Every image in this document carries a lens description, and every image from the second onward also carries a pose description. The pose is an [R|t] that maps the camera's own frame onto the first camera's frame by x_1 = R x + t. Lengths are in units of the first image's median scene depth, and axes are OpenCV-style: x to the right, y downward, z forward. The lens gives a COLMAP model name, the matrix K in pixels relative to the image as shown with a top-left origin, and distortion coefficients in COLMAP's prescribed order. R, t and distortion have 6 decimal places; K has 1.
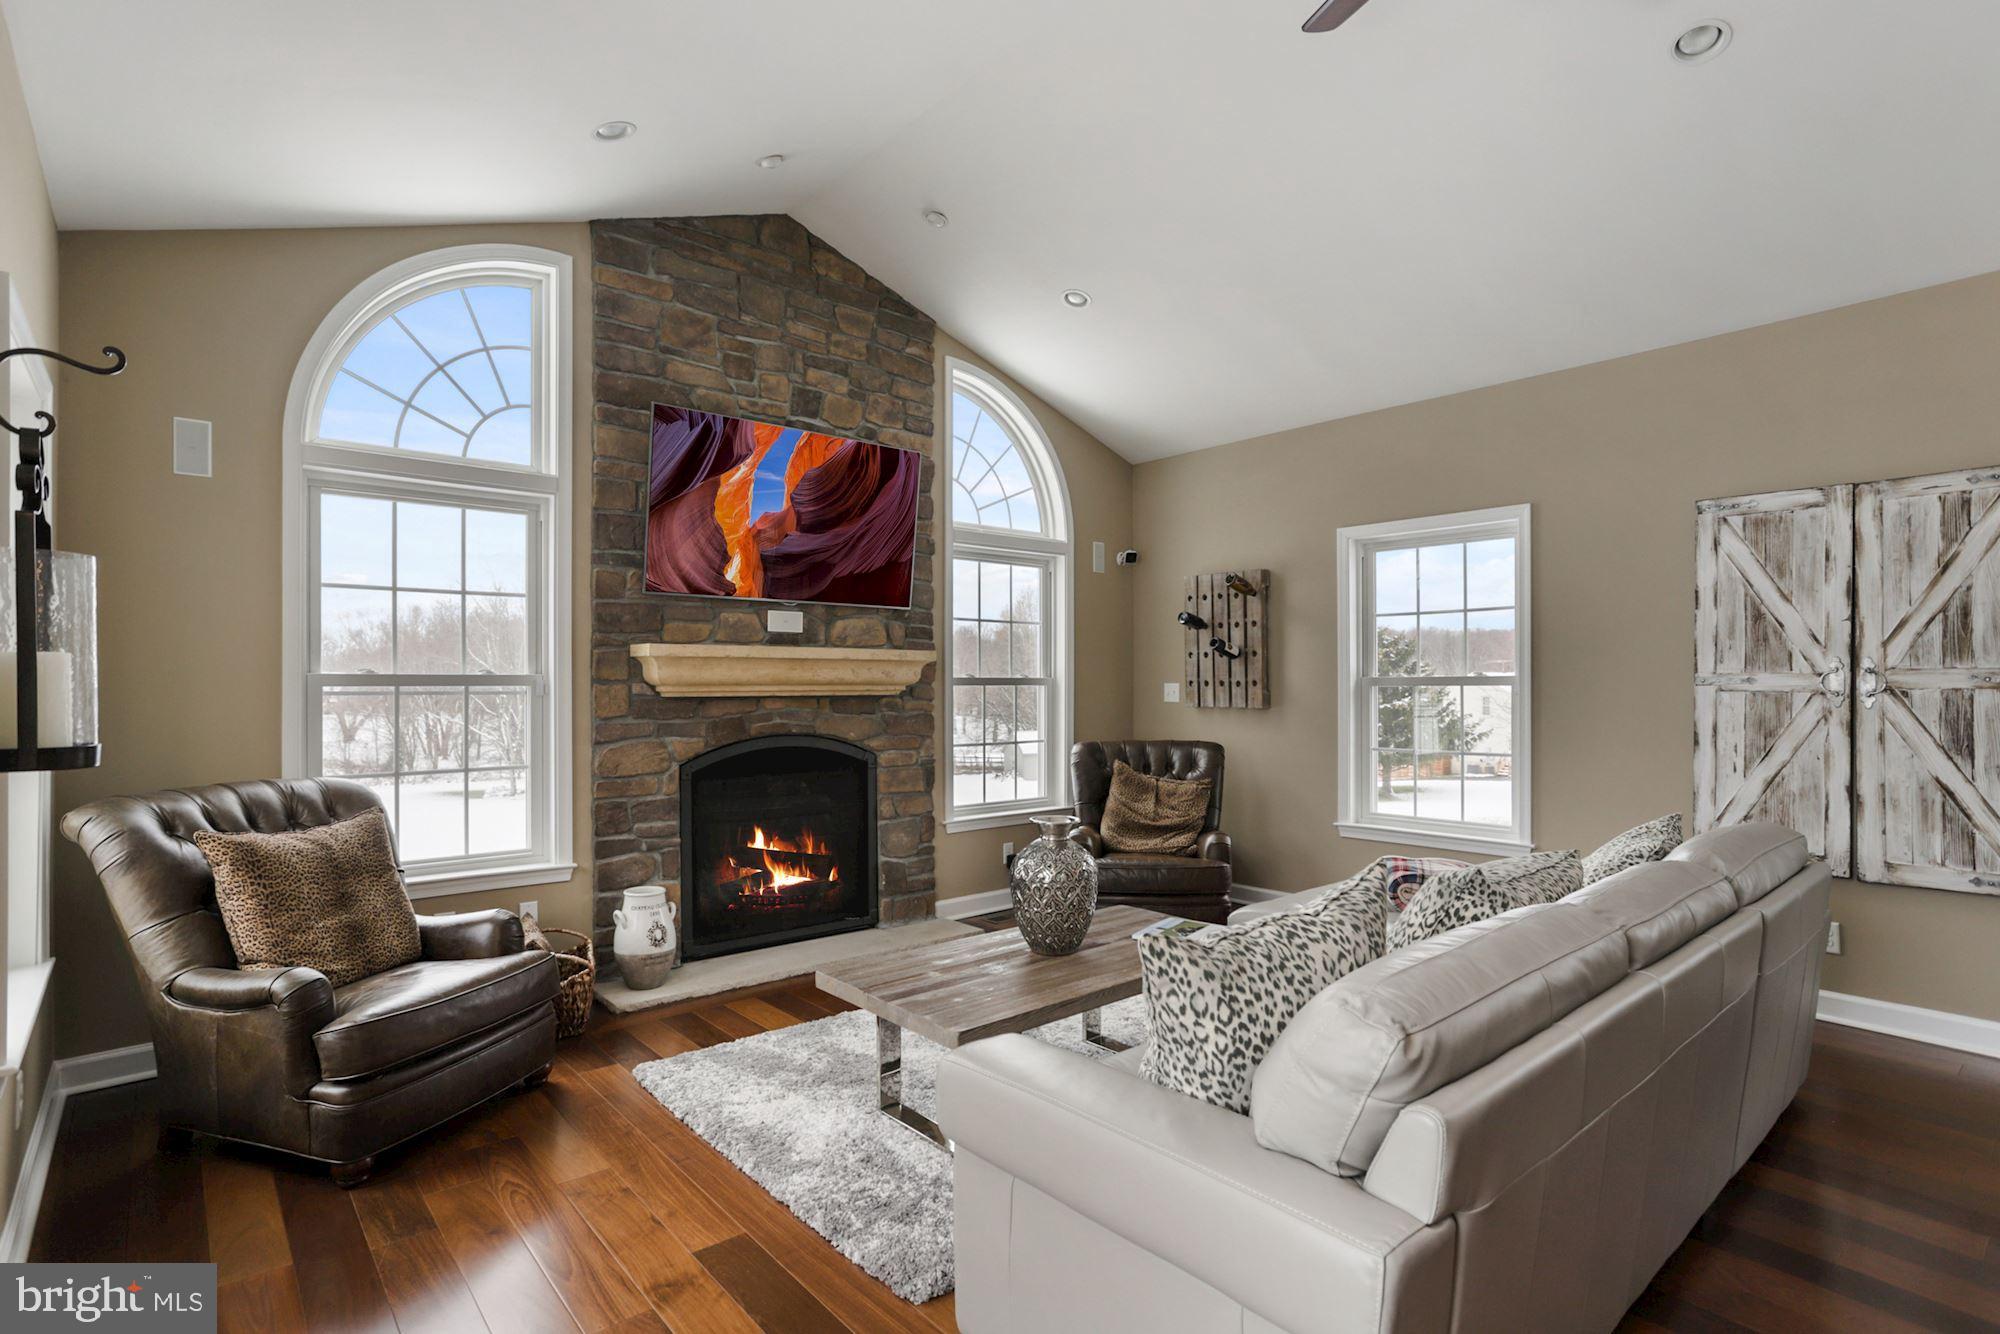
lens RADIAL K [[989.3, 0, 996.7], [0, 989.3, 681.1], [0, 0, 1]] dist [-0.053615, 0.044514]
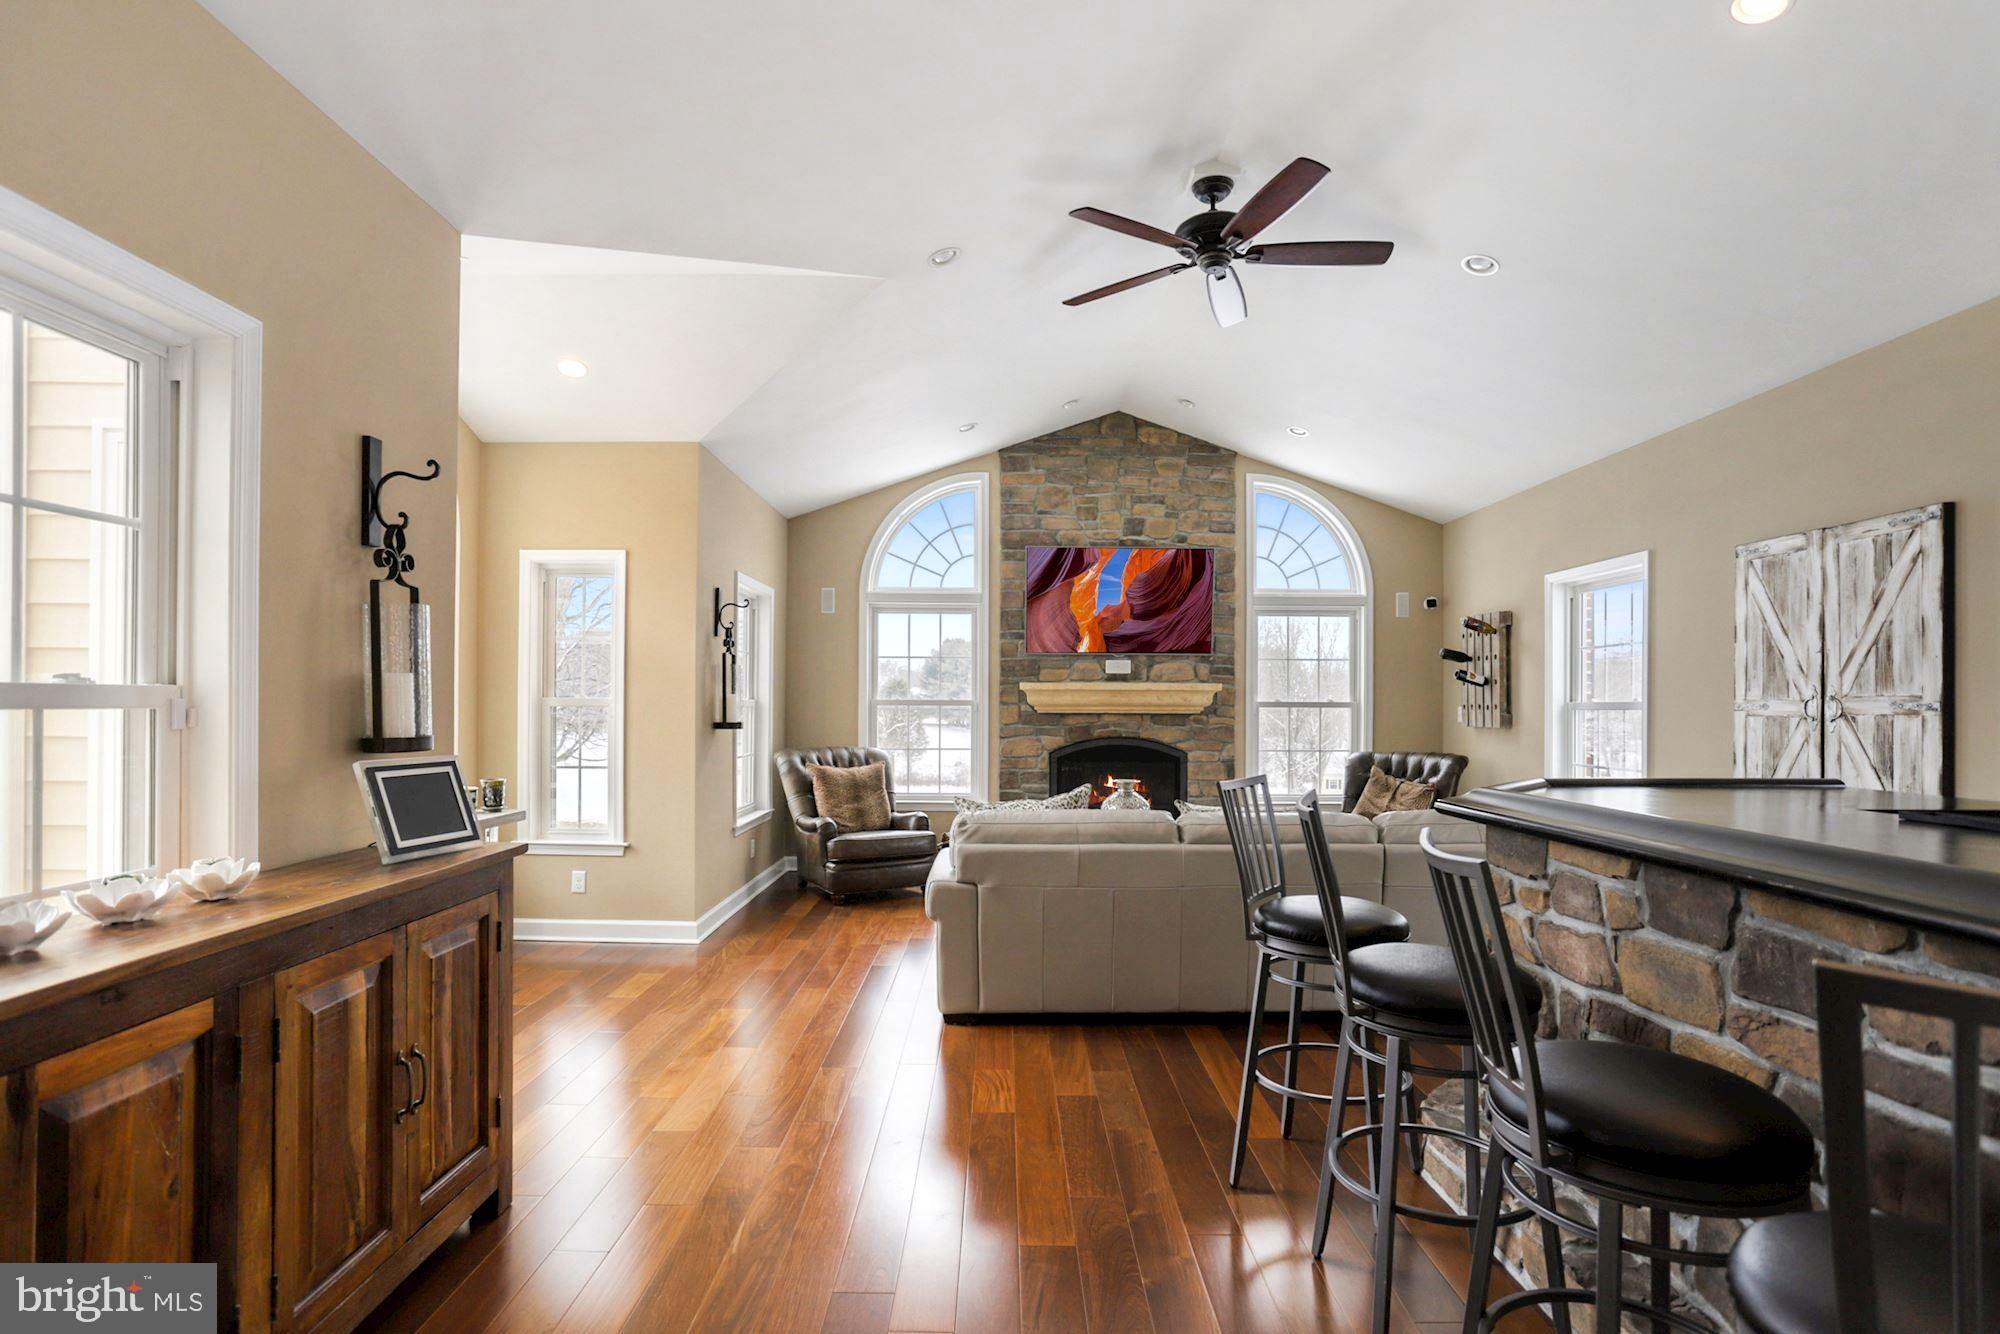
lens RADIAL K [[976.8, 0, 995.8], [0, 976.8, 701.2], [0, 0, 1]] dist [-0.056688, 0.028830]
pose [[0.755991, 0.002243, -0.654578, 0.761295], [-0.004079, 0.999991, -0.001285, -0.001580], [0.654569, 0.003642, 0.755994, -0.369621]]
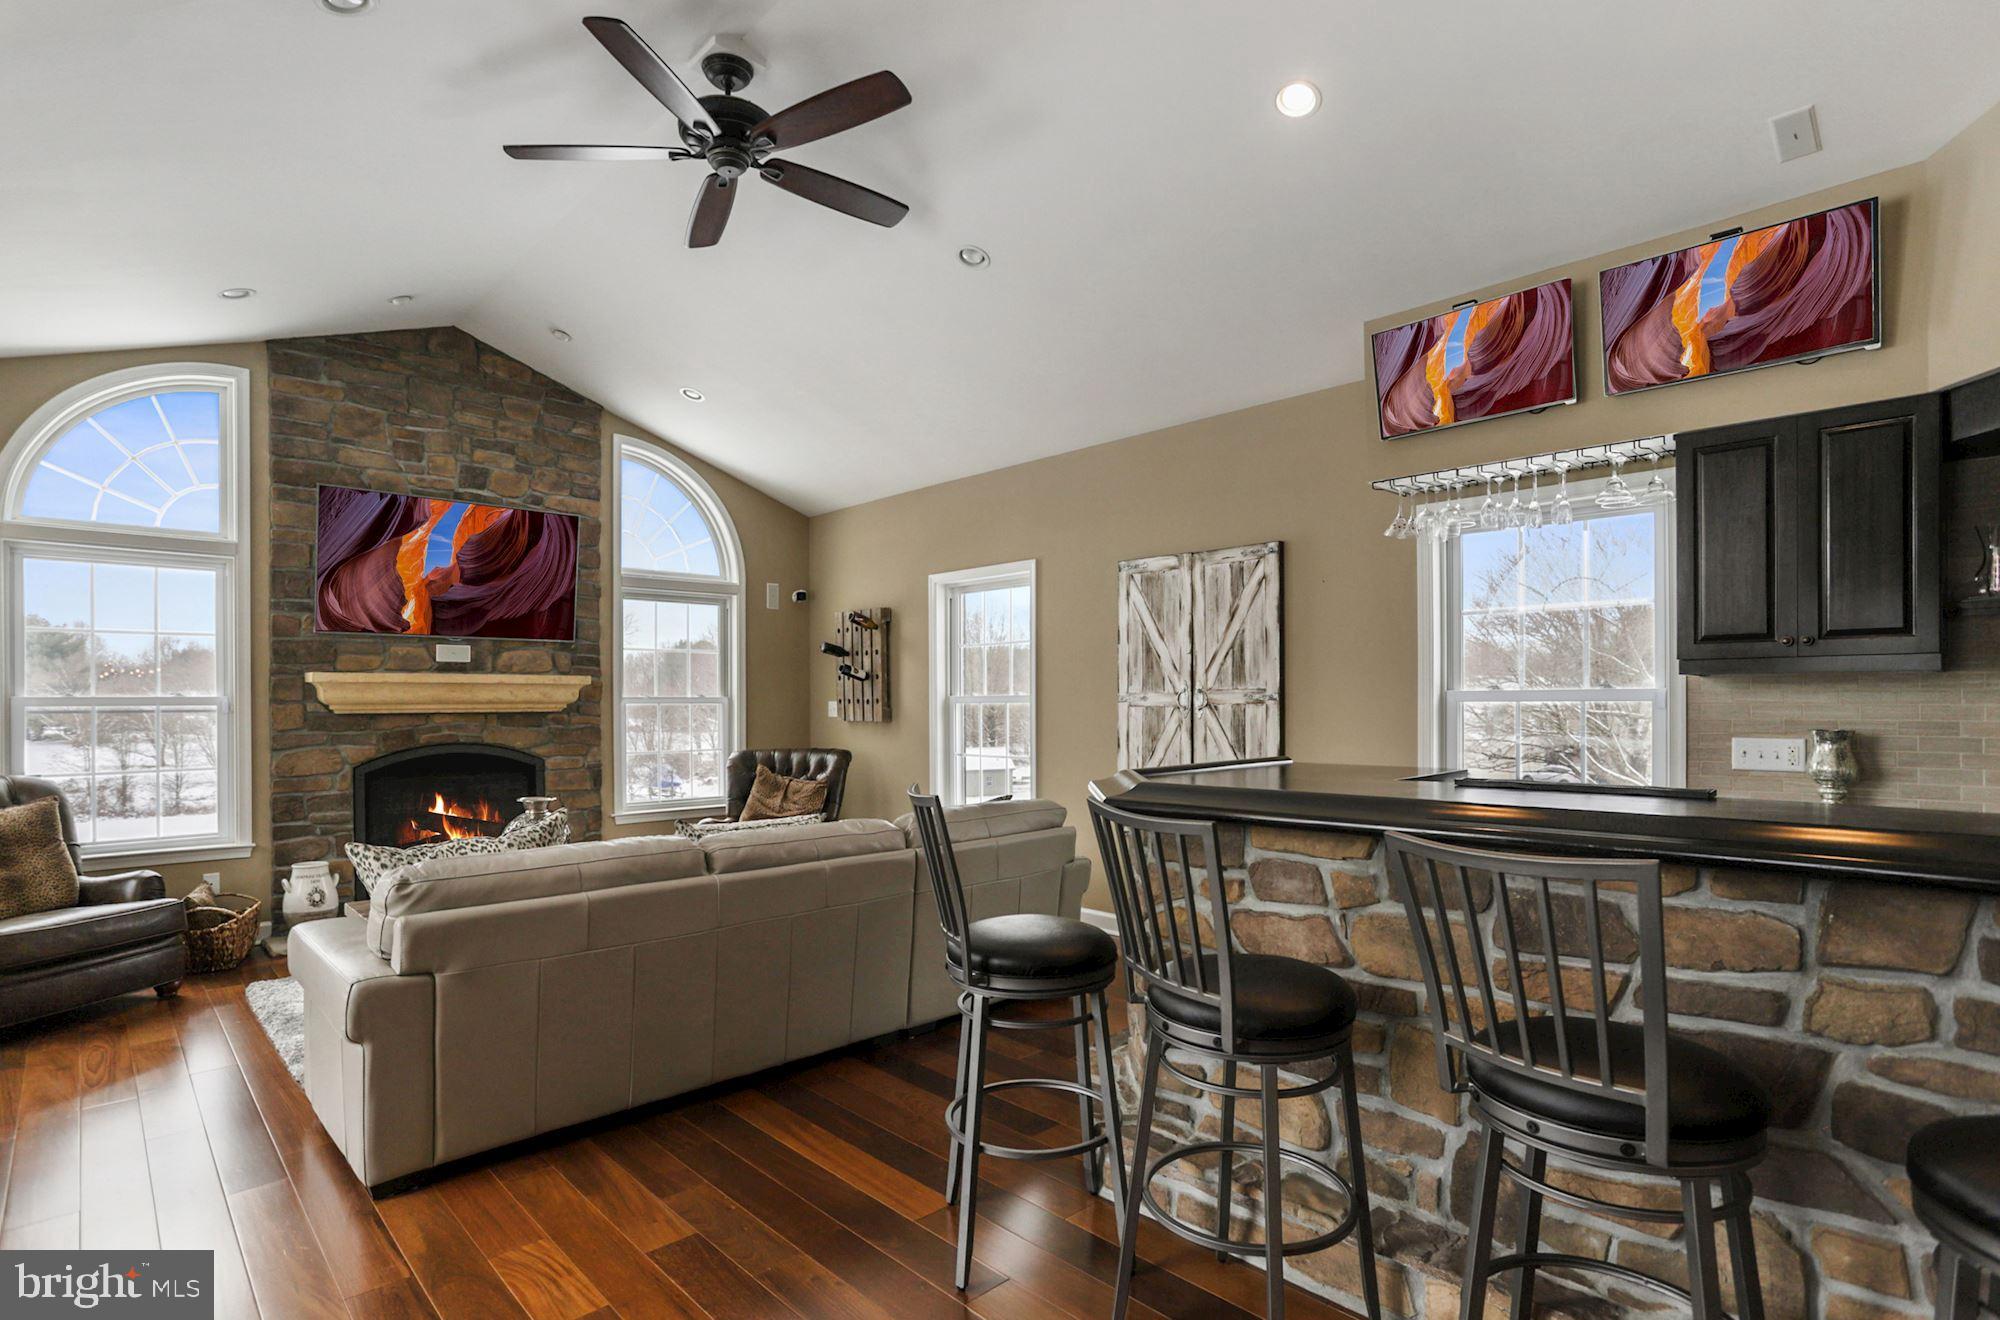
lens RADIAL K [[993.0, 0, 1003.3], [0, 993.0, 703.0], [0, 0, 1]] dist [-0.060419, 0.034781]
pose [[0.998597, -0.003348, 0.052856, 0.472817], [0.003134, 0.999987, 0.004145, -0.000271], [-0.052869, -0.003973, 0.998594, -0.312668]]
